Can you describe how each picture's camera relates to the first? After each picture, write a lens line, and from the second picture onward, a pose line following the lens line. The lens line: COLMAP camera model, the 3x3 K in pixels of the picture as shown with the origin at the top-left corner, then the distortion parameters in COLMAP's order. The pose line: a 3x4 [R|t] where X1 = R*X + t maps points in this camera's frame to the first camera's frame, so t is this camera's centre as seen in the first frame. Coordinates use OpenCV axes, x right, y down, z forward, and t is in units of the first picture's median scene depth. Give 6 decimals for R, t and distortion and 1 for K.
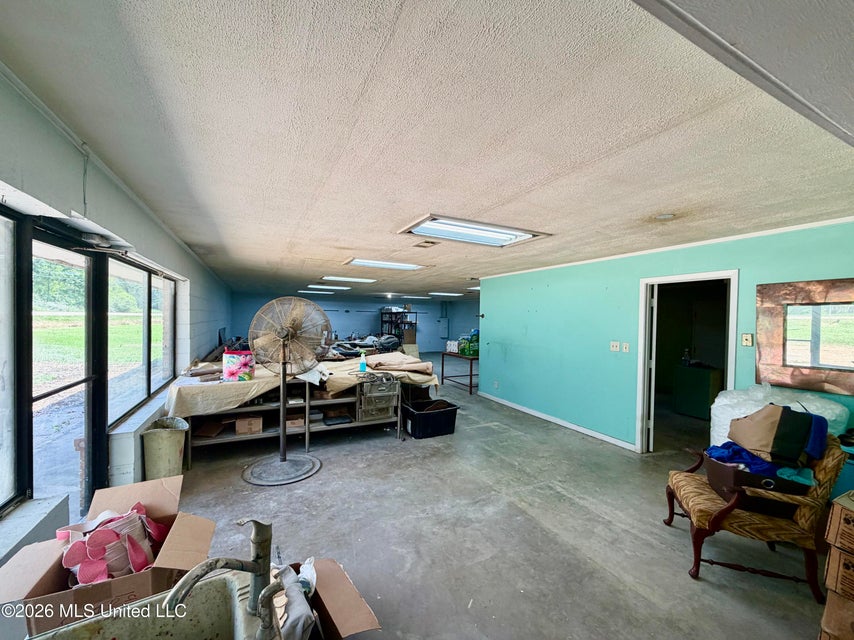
lens RADIAL K [[342.0, 0, 424.0], [0, 342.0, 322.0], [0, 0, 1]] dist [-0.001493, -0.000336]
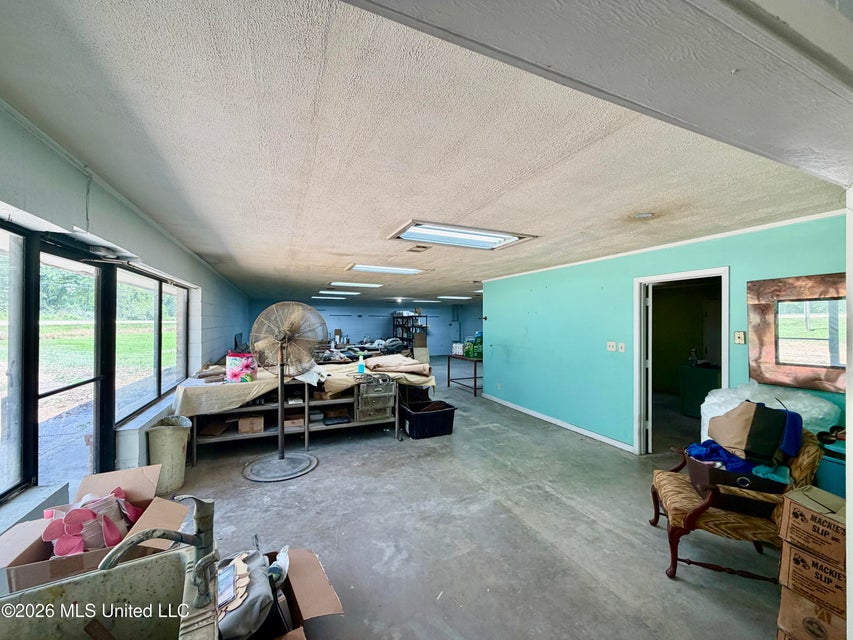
lens RADIAL K [[341.6, 0, 430.5], [0, 341.6, 319.5], [0, 0, 1]] dist [-0.001493, -0.000336]
pose [[0.998560, -0.013181, -0.051995, 0.128244], [0.012064, 0.999691, -0.021733, 0.012224], [0.052265, 0.021075, 0.998411, -0.032315]]
